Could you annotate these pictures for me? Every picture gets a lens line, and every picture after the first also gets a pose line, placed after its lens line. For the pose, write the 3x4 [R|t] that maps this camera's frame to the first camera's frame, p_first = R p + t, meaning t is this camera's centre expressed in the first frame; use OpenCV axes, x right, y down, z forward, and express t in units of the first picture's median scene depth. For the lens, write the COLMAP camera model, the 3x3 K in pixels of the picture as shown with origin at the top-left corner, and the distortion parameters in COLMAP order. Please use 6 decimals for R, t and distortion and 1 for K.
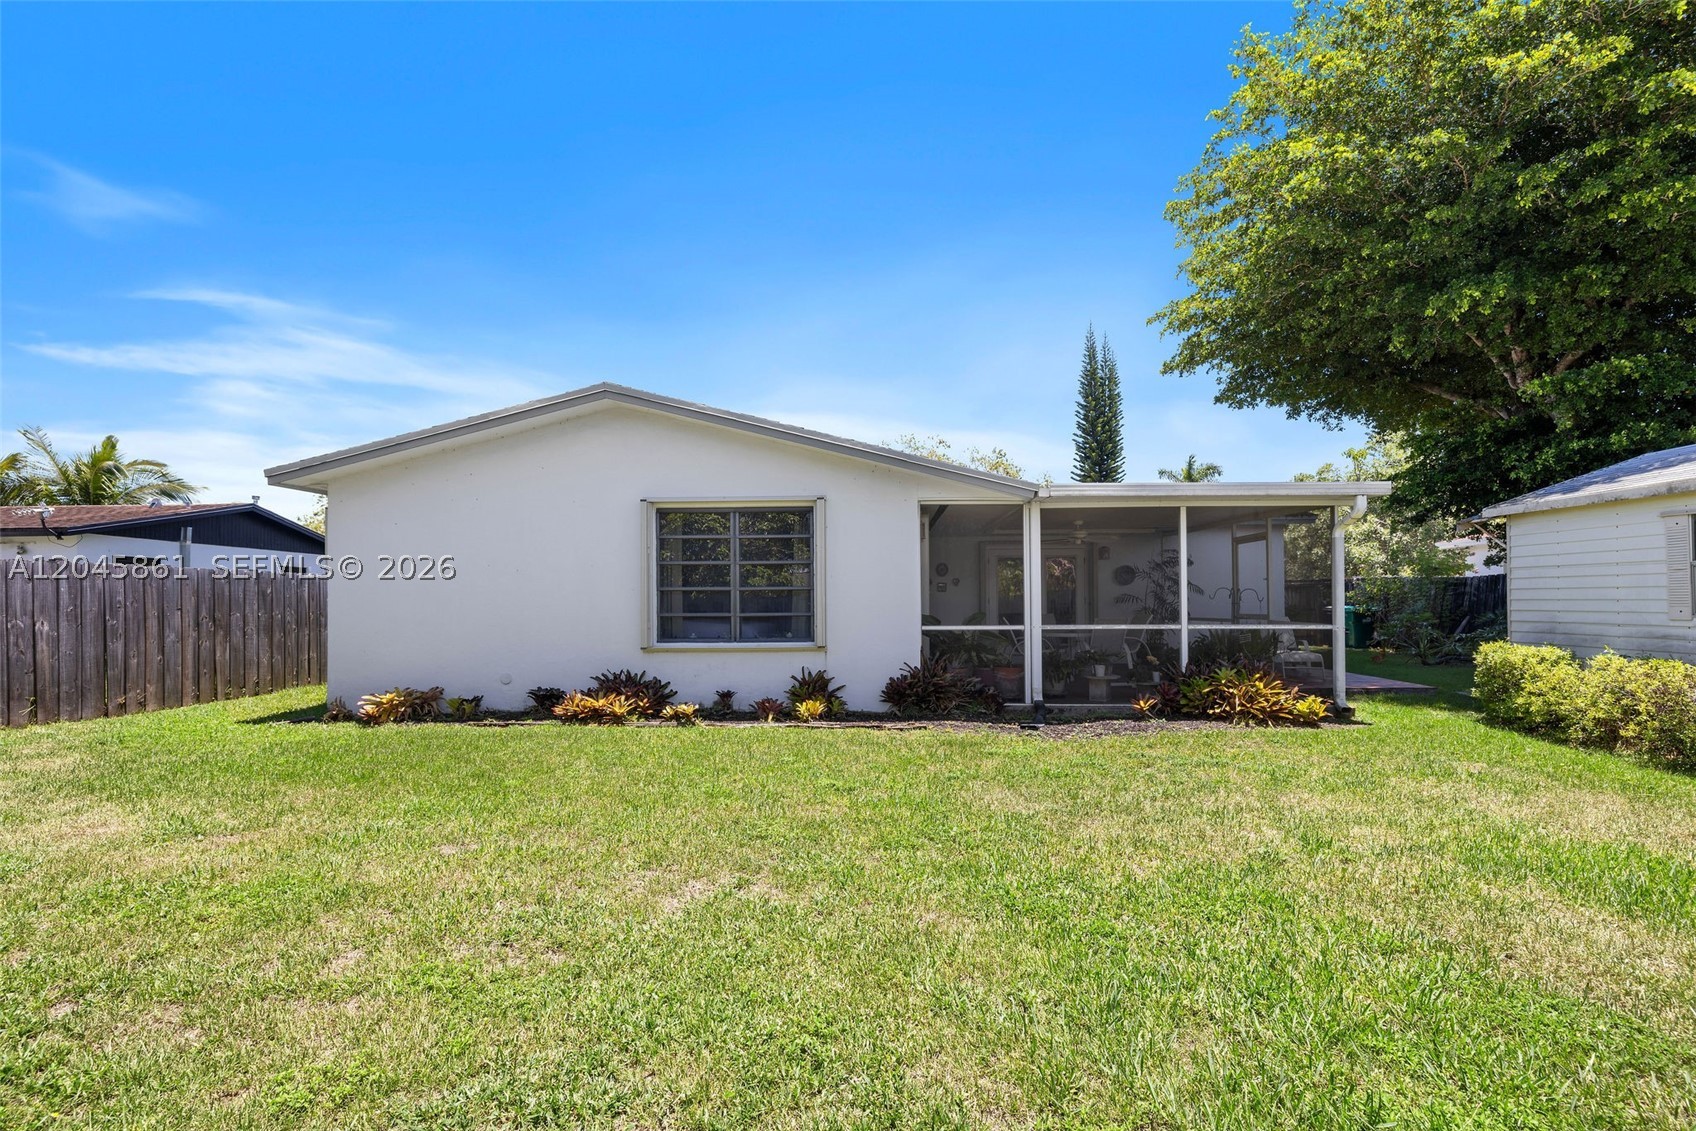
lens RADIAL K [[729.7, 0, 858.6], [0, 729.7, 602.5], [0, 0, 1]] dist [-0.002228, 0.000081]
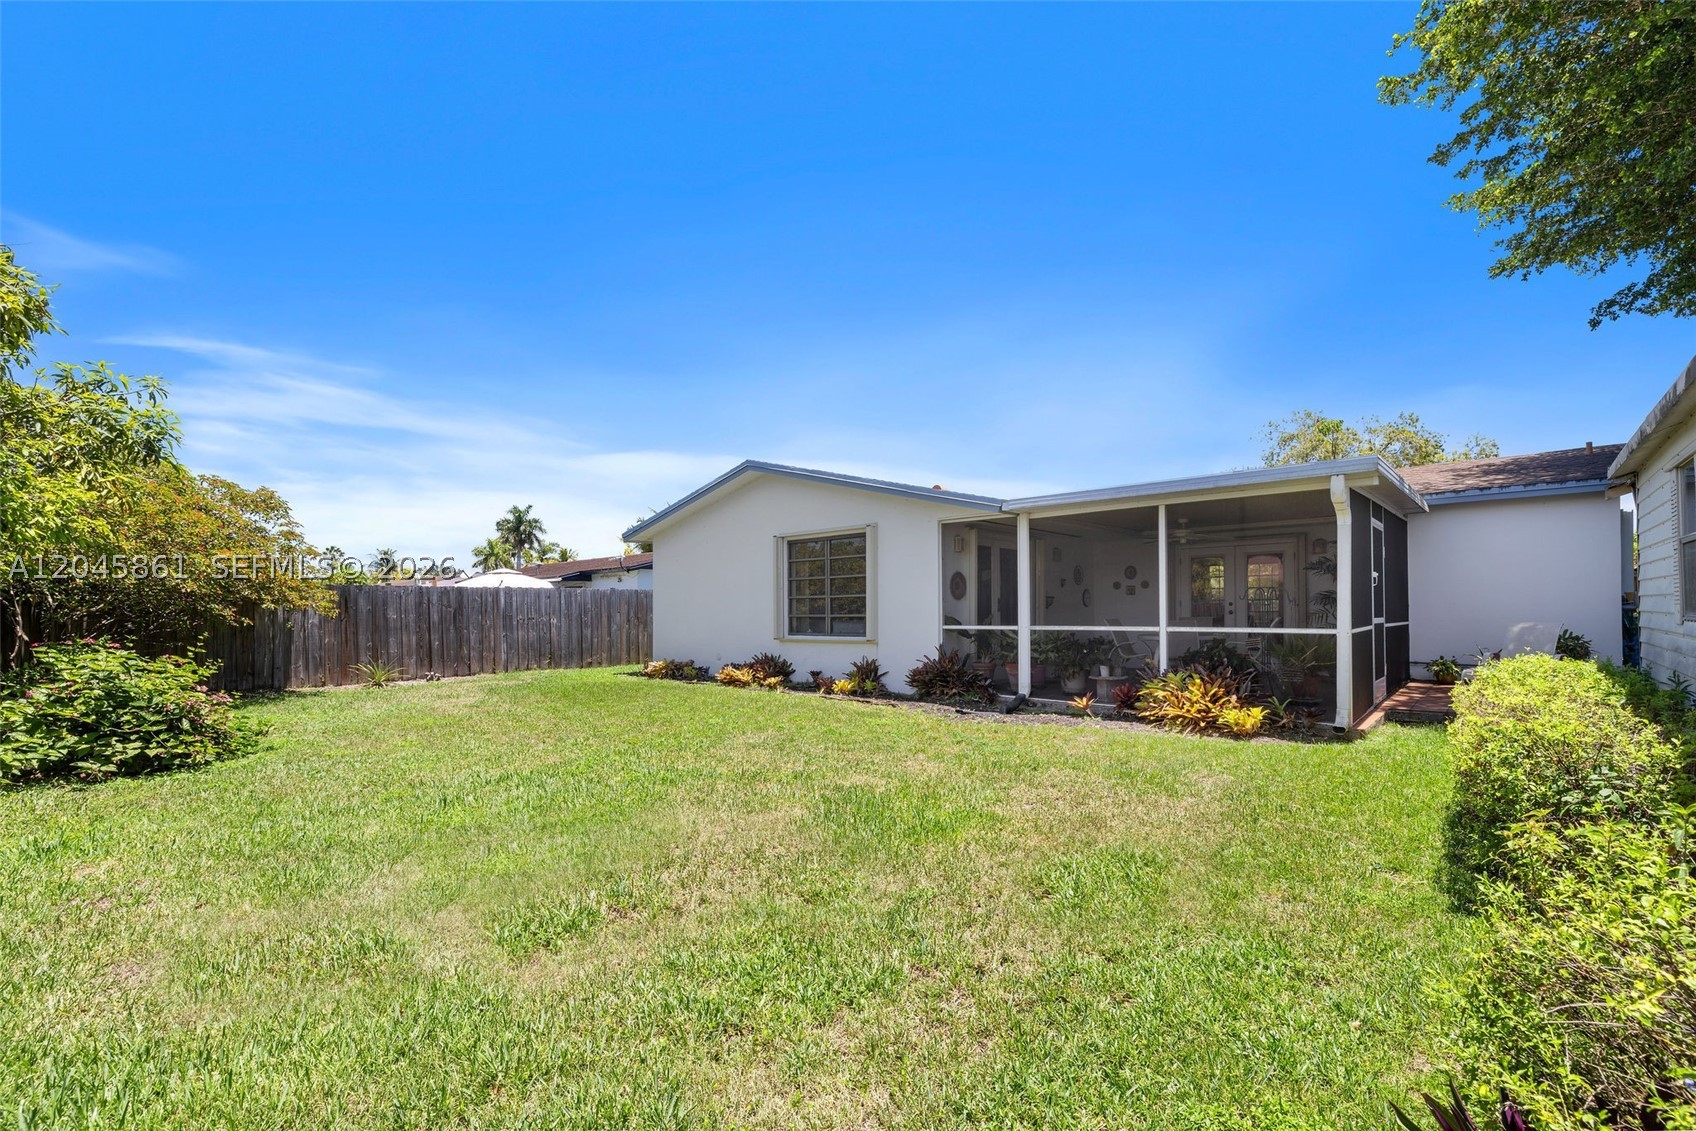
lens RADIAL K [[729.7, 0, 861.7], [0, 729.7, 614.3], [0, 0, 1]] dist [-0.002228, 0.000081]
pose [[0.769187, 0.000791, -0.639023, 0.759153], [0.005455, 0.999955, 0.007804, 0.003895], [0.639000, -0.009488, 0.769148, -0.006122]]
